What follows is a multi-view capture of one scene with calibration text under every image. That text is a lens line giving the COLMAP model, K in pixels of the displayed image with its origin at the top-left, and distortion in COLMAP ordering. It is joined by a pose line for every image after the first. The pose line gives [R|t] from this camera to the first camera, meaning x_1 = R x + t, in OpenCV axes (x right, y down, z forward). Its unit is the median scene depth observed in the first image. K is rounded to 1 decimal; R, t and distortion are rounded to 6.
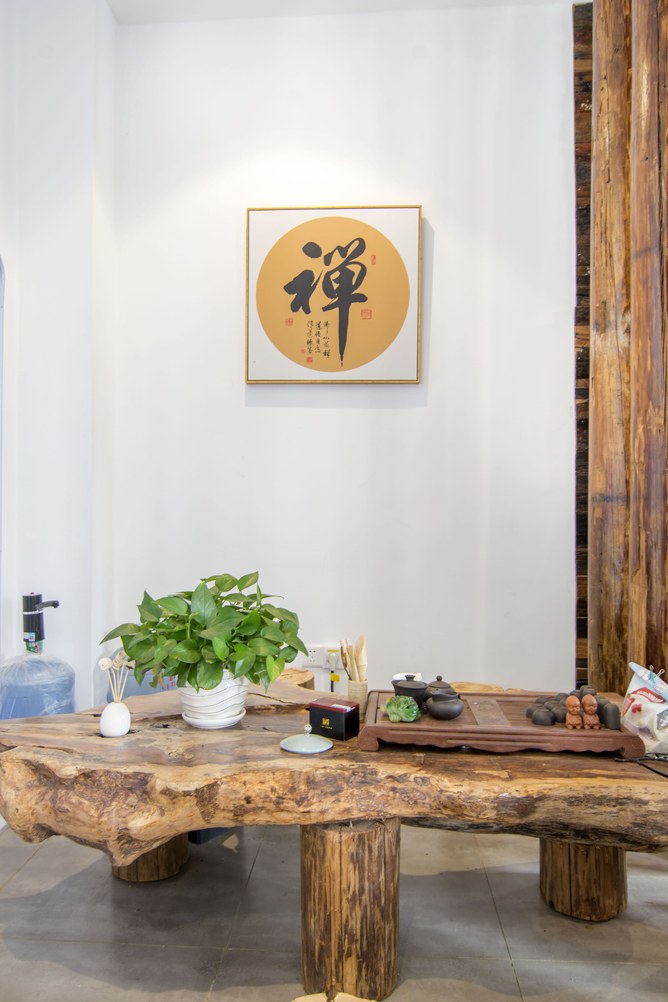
lens RADIAL K [[690.9, 0, 333.1], [0, 690.9, 503.6], [0, 0, 1]] dist [-0.003422, 0.000340]
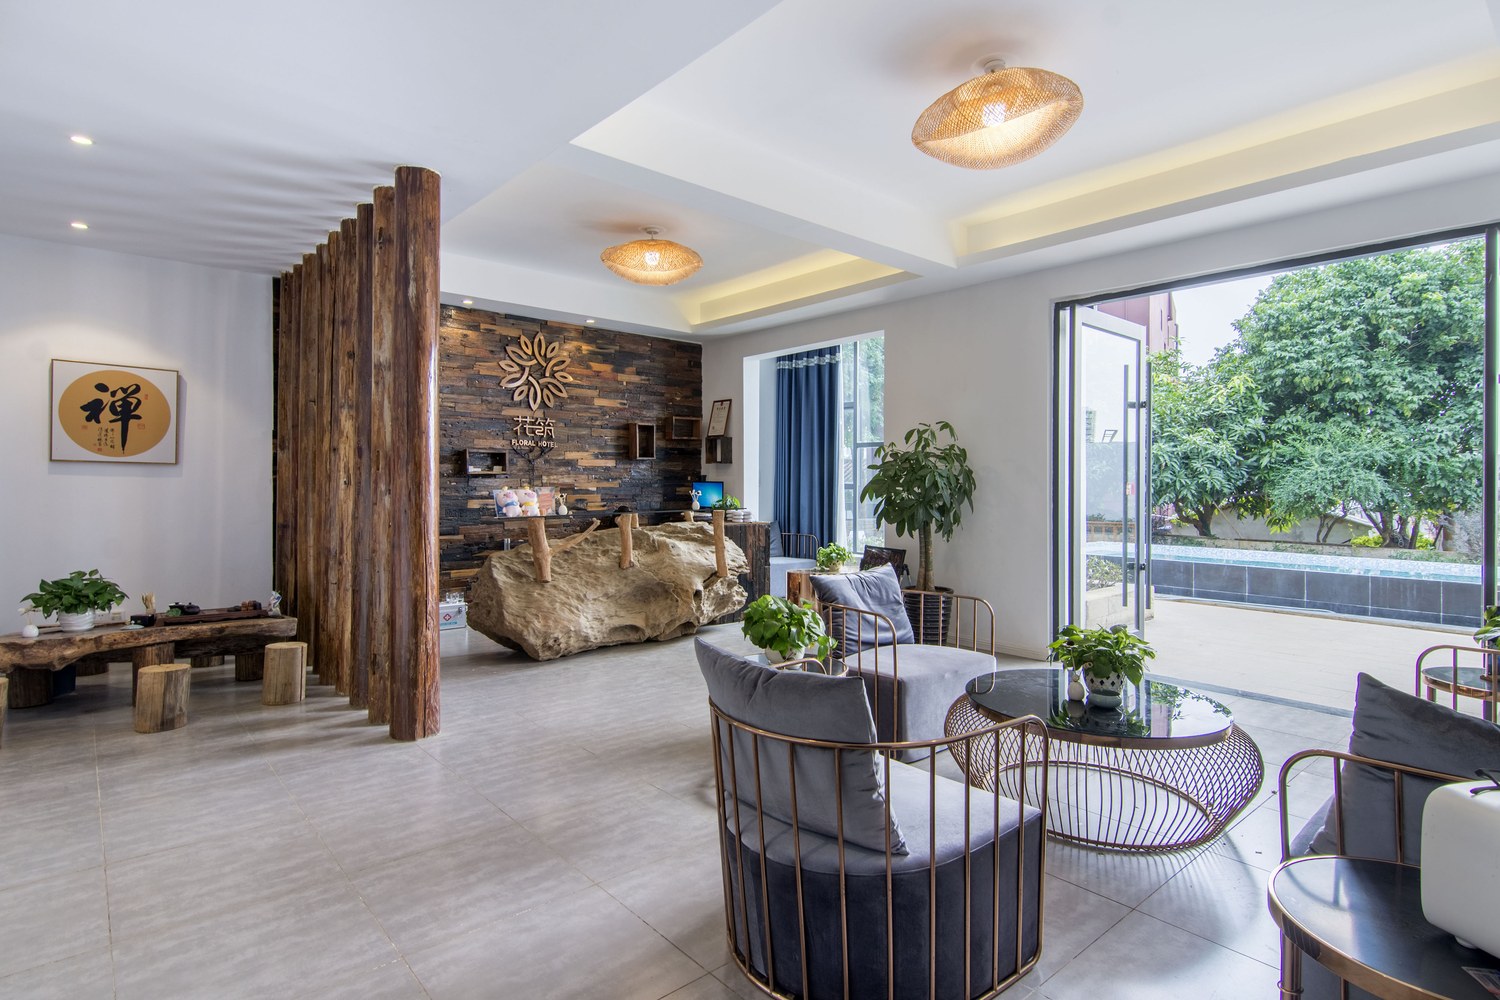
lens RADIAL K [[739.0, 0, 742.8], [0, 739.0, 496.0], [0, 0, 1]] dist [-0.002217, -0.000777]
pose [[0.699967, -0.002158, 0.714172, -0.231569], [-0.012203, 0.999813, 0.014982, -0.138922], [-0.714071, -0.019202, 0.699810, -1.505021]]
